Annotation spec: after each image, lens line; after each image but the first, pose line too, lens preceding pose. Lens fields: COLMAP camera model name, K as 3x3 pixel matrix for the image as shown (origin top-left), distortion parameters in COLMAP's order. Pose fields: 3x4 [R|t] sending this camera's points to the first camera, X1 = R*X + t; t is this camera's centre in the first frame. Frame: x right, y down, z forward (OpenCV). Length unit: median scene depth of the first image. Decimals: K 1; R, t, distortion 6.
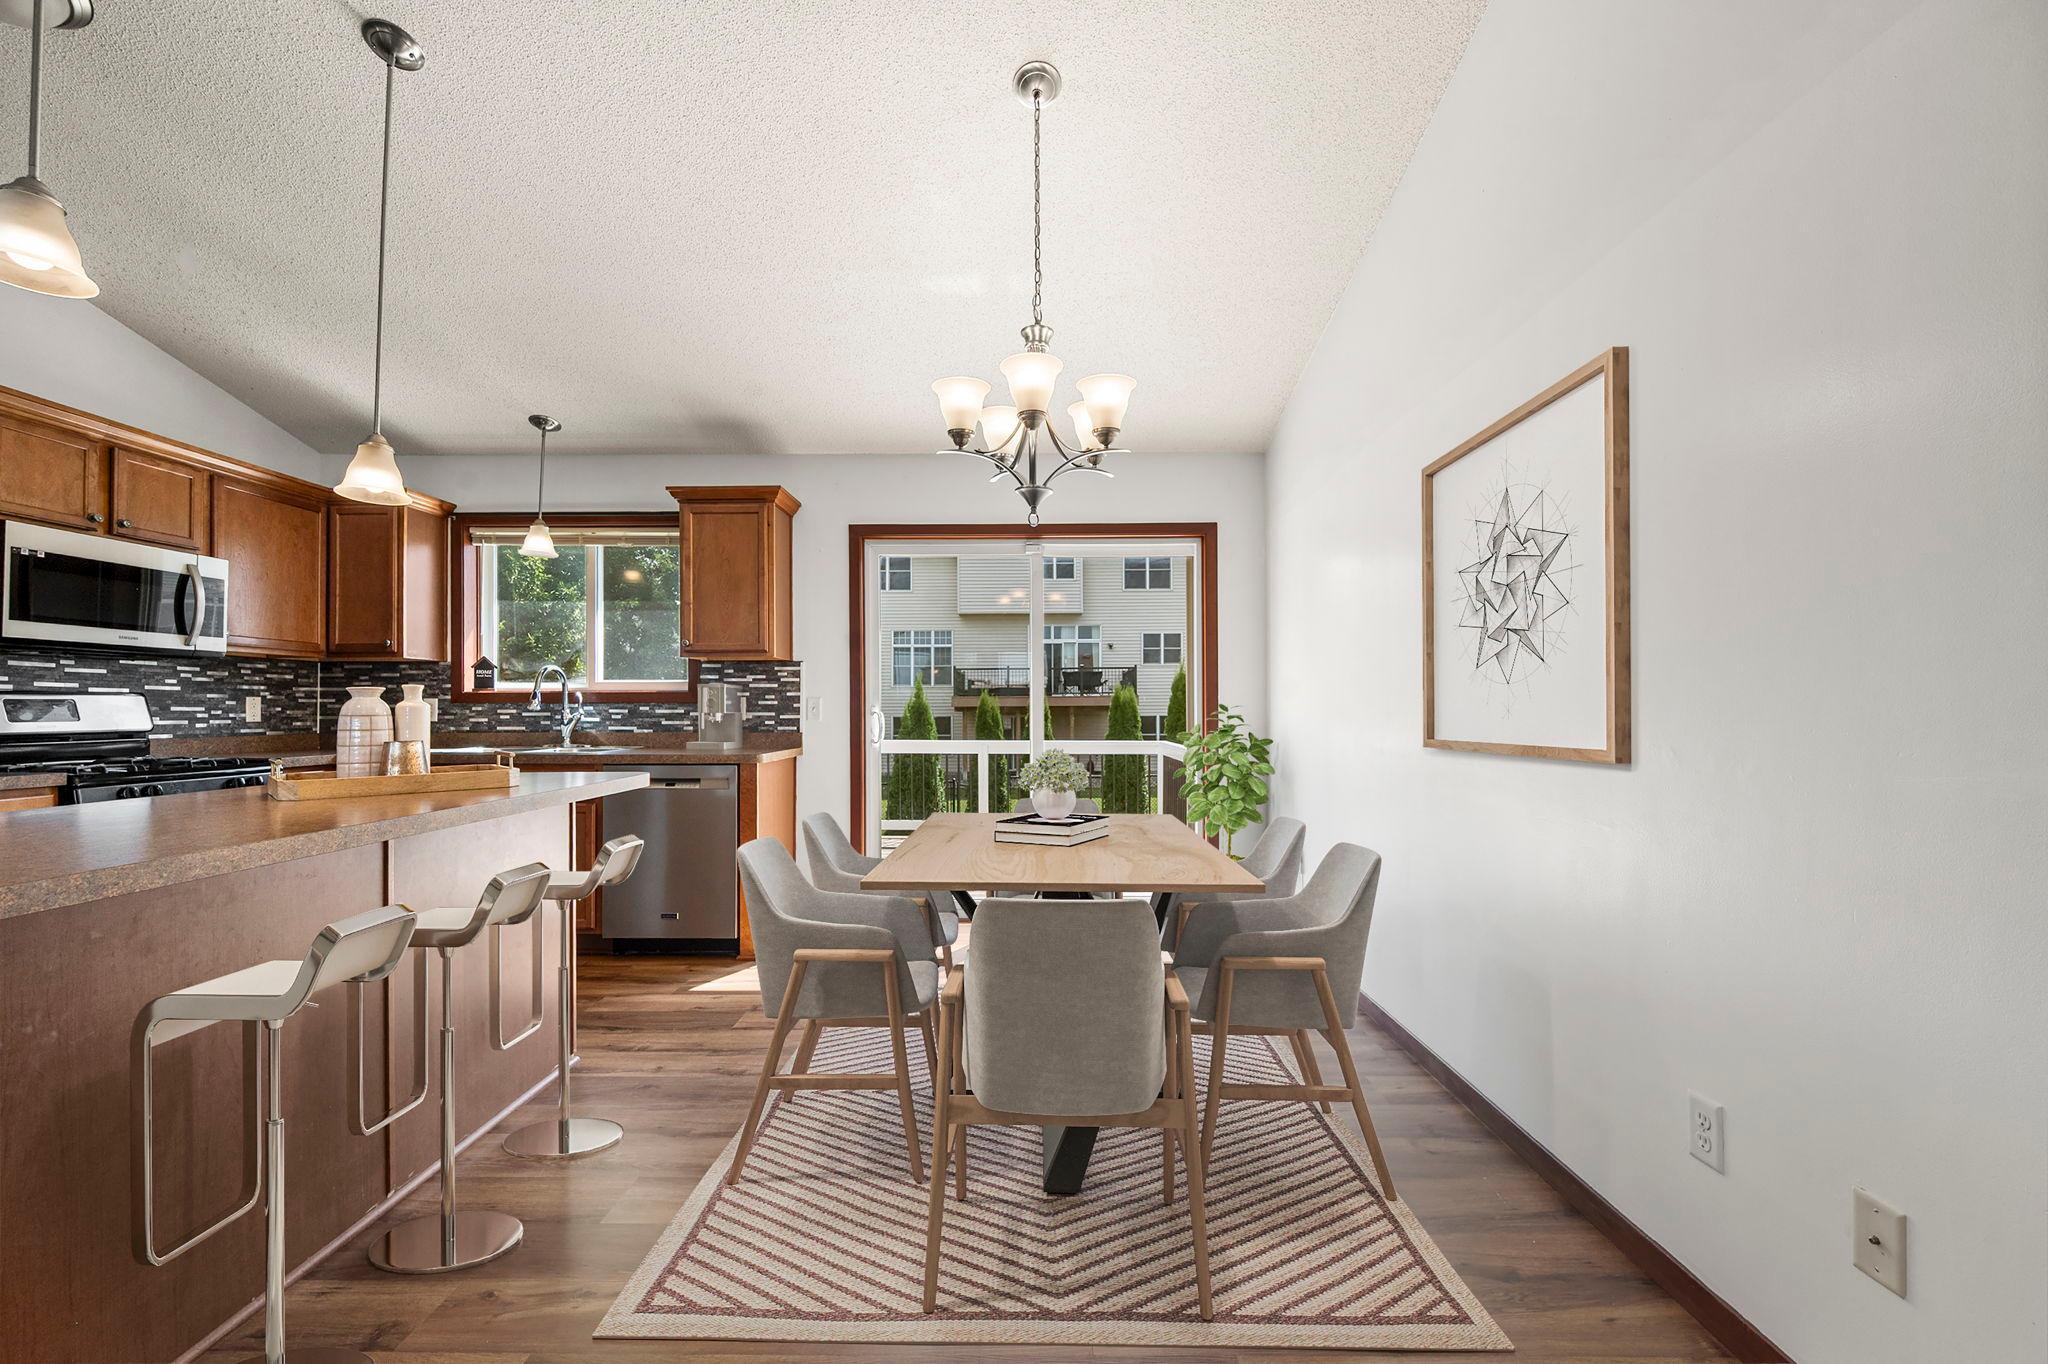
lens RADIAL K [[827.3, 0, 1032.6], [0, 827.3, 702.2], [0, 0, 1]] dist [-0.006016, -0.000216]
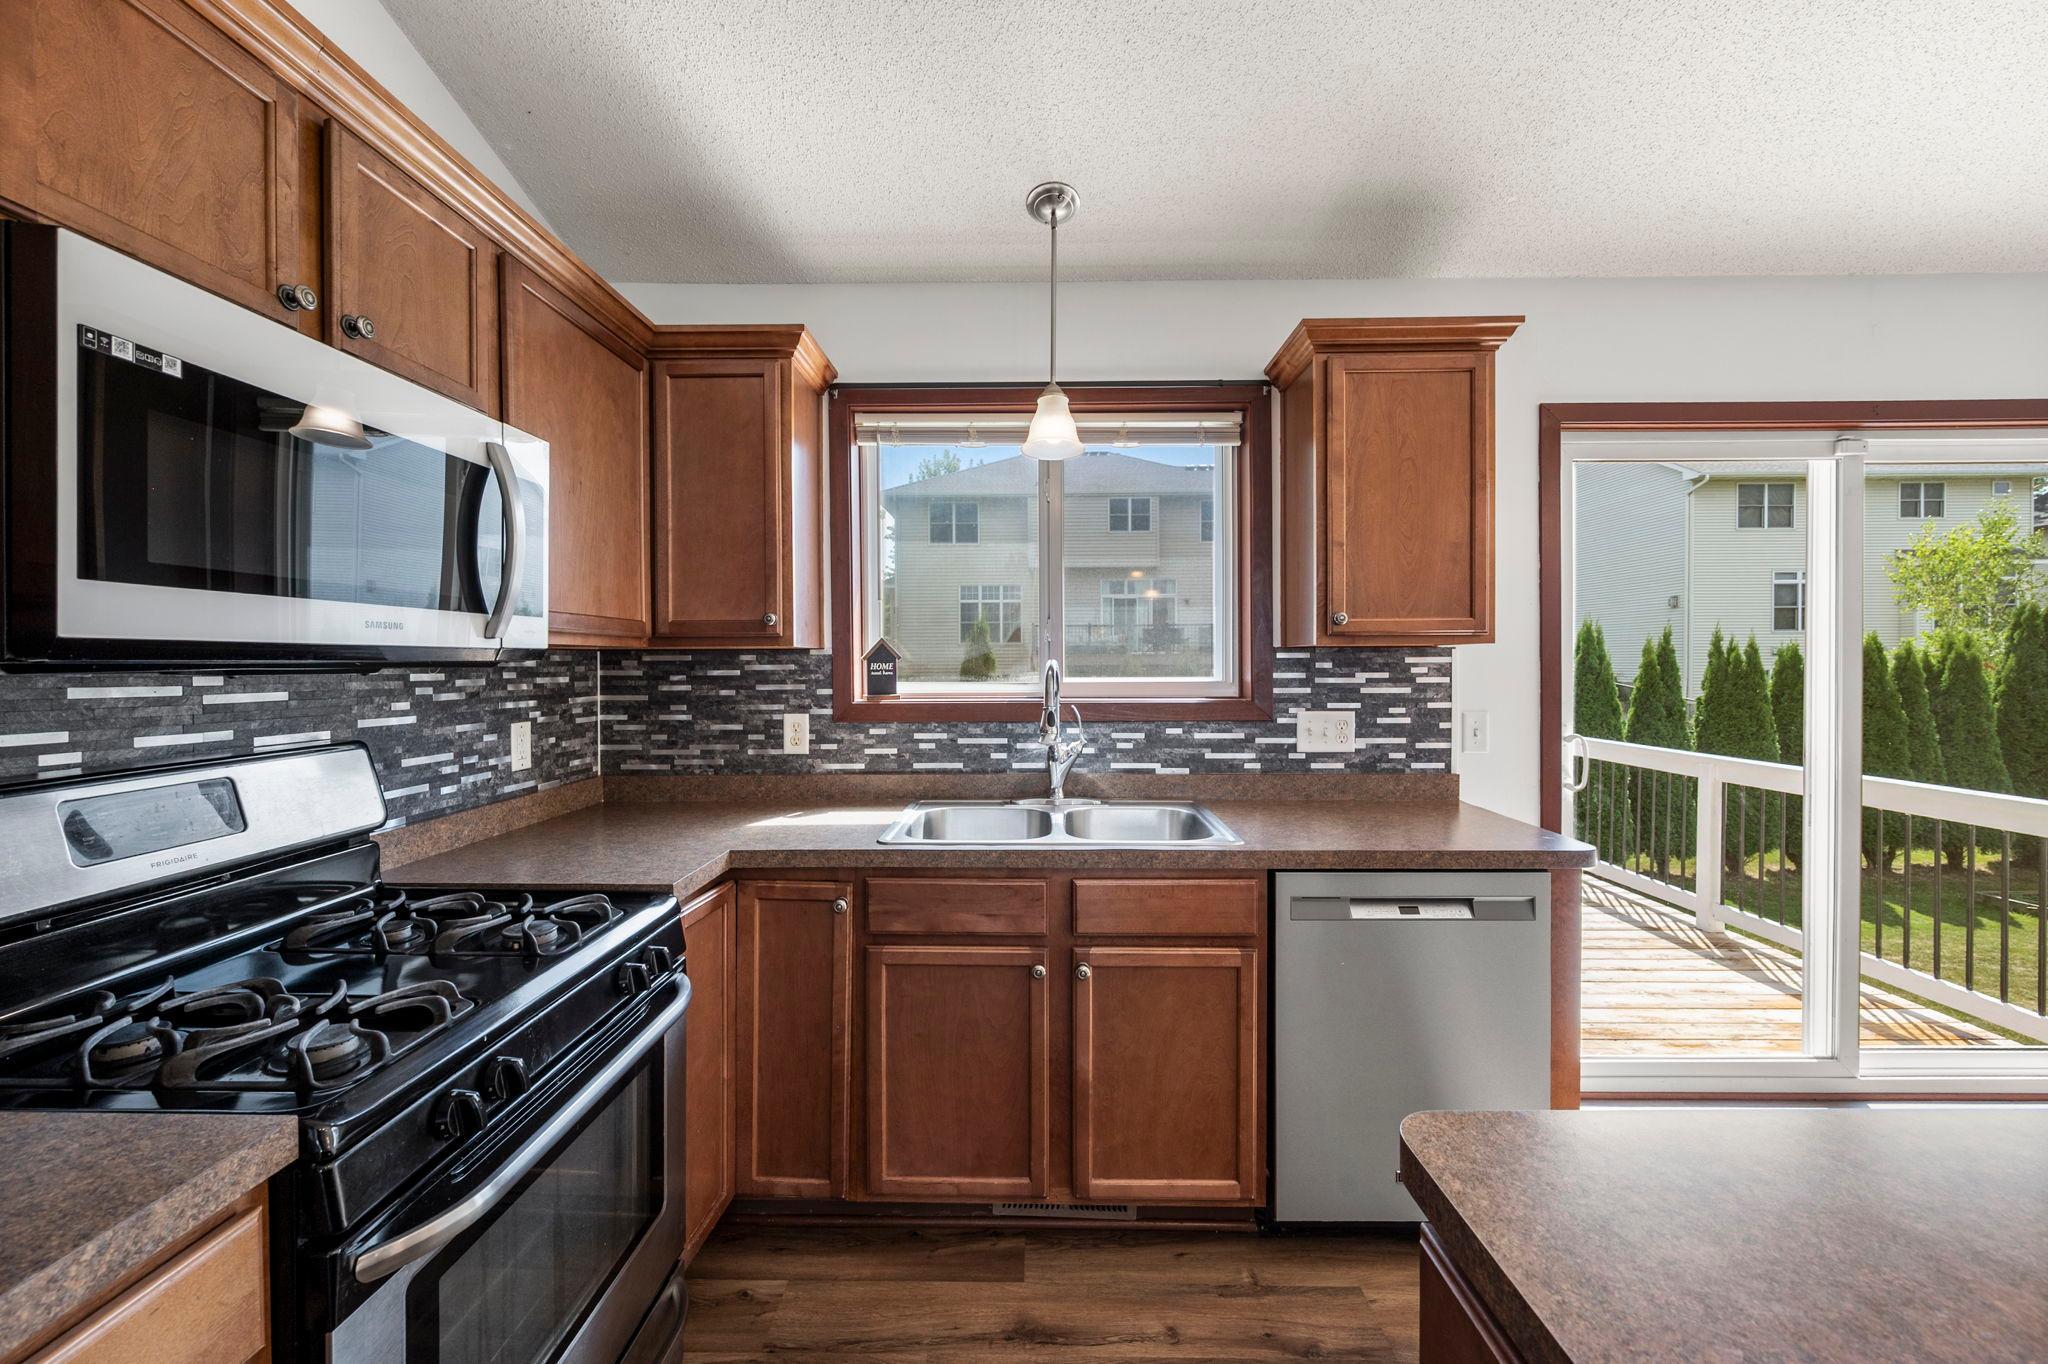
lens RADIAL K [[827.3, 0, 1057.0], [0, 827.3, 673.9], [0, 0, 1]] dist [-0.006016, -0.000216]
pose [[0.999969, -0.002136, -0.007588, -0.594797], [0.002294, 0.999780, 0.020852, -0.047643], [0.007542, -0.020869, 0.999754, 0.470403]]
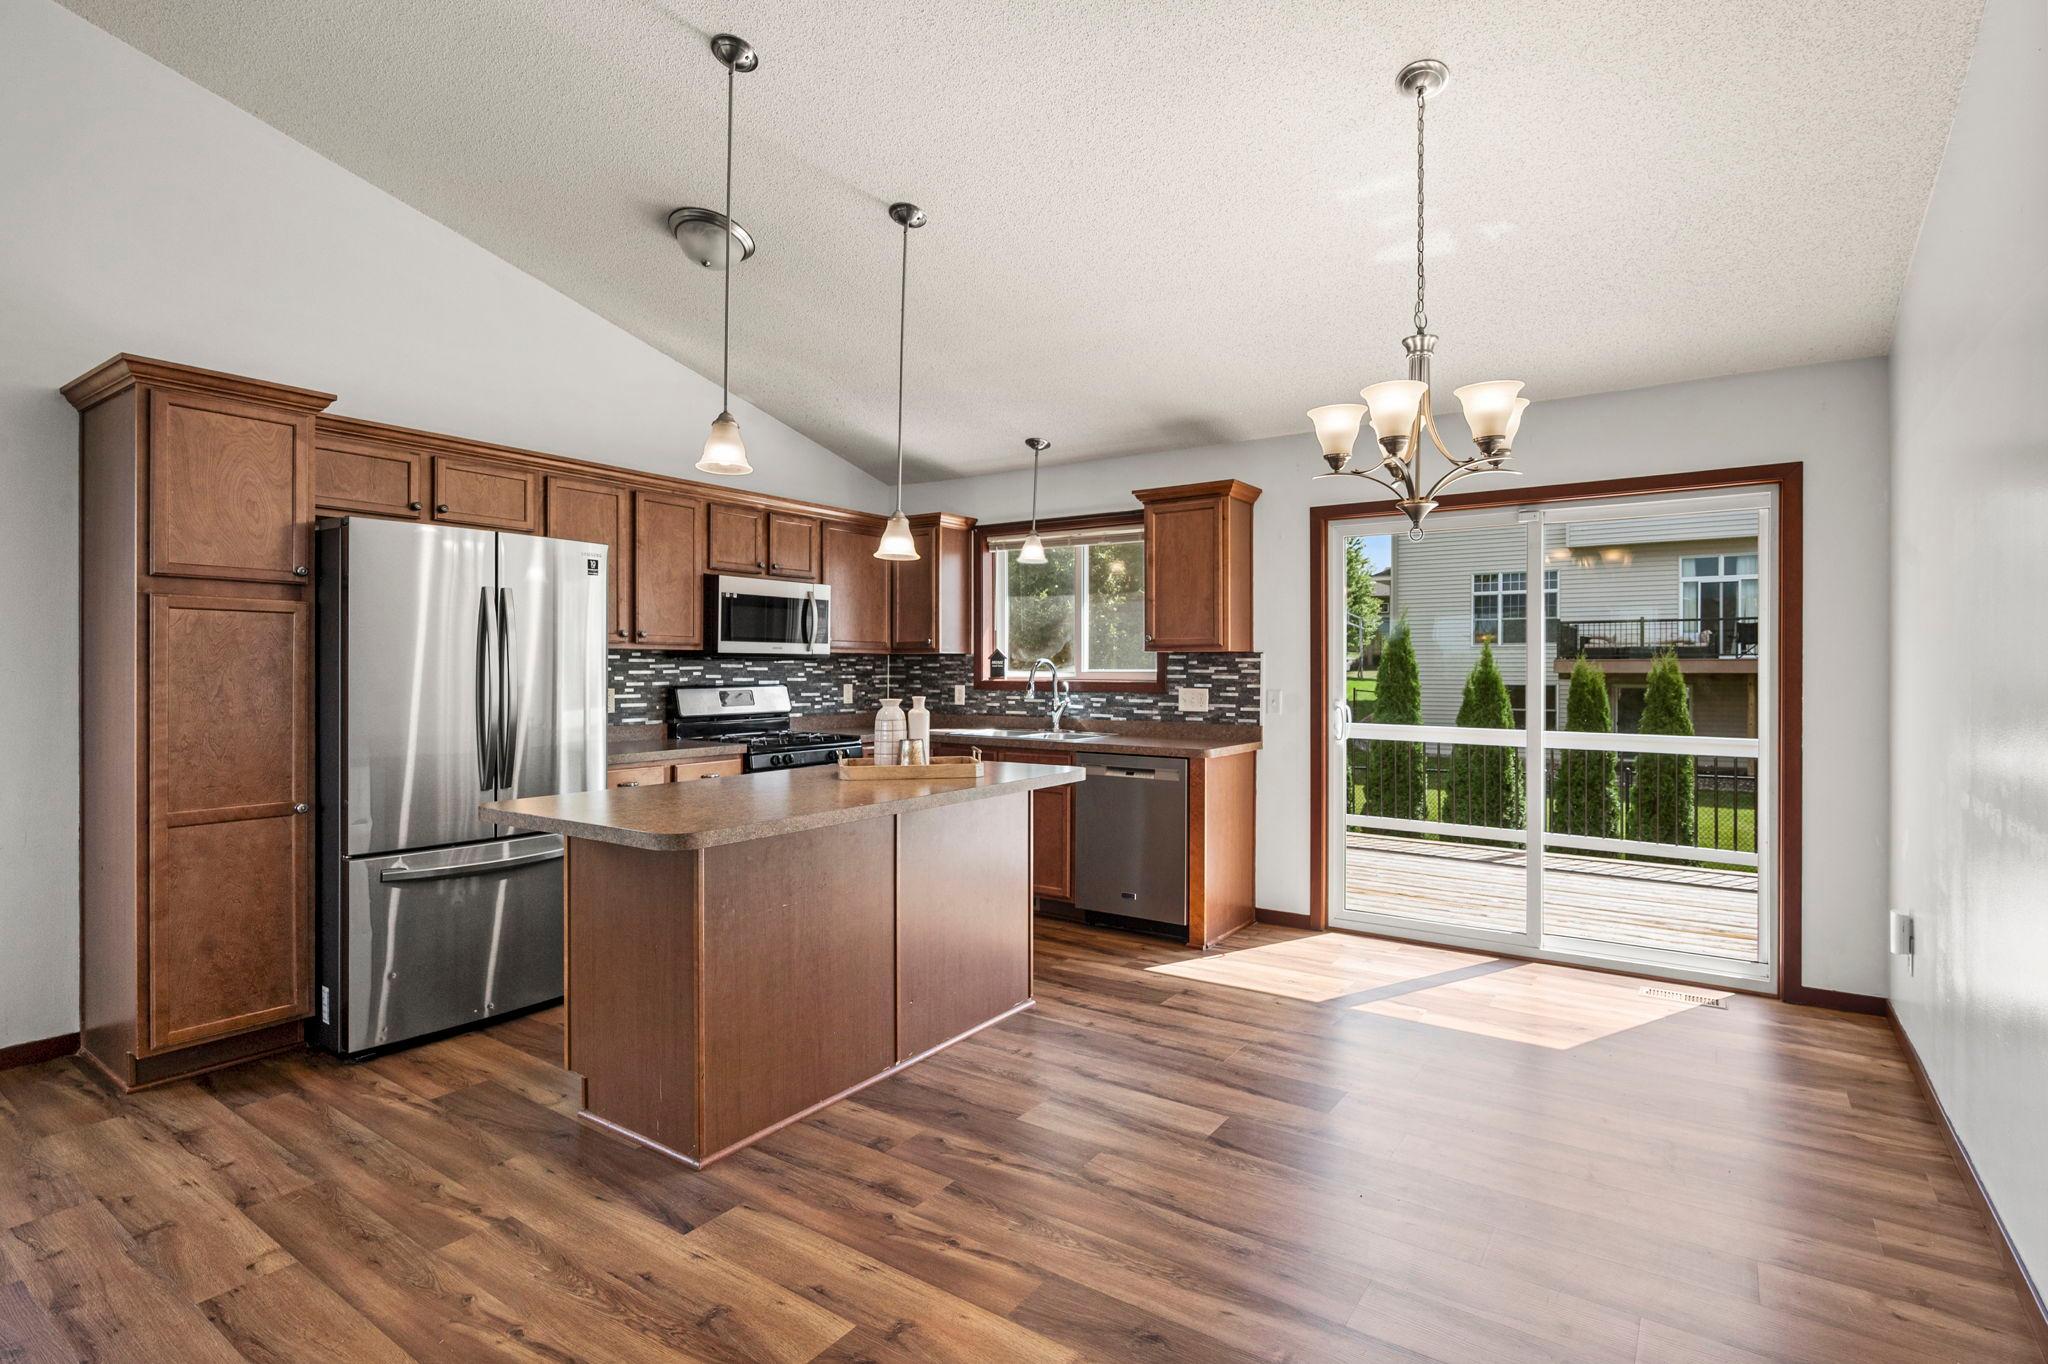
lens RADIAL K [[993.5, 0, 1034.3], [0, 993.5, 671.8], [0, 0, 1]] dist [0.000499, 0.000097]
pose [[0.828618, 0.006658, -0.559775, 0.166198], [-0.001132, 0.999947, 0.010217, -0.041794], [0.559813, -0.007832, 0.828582, -0.126832]]
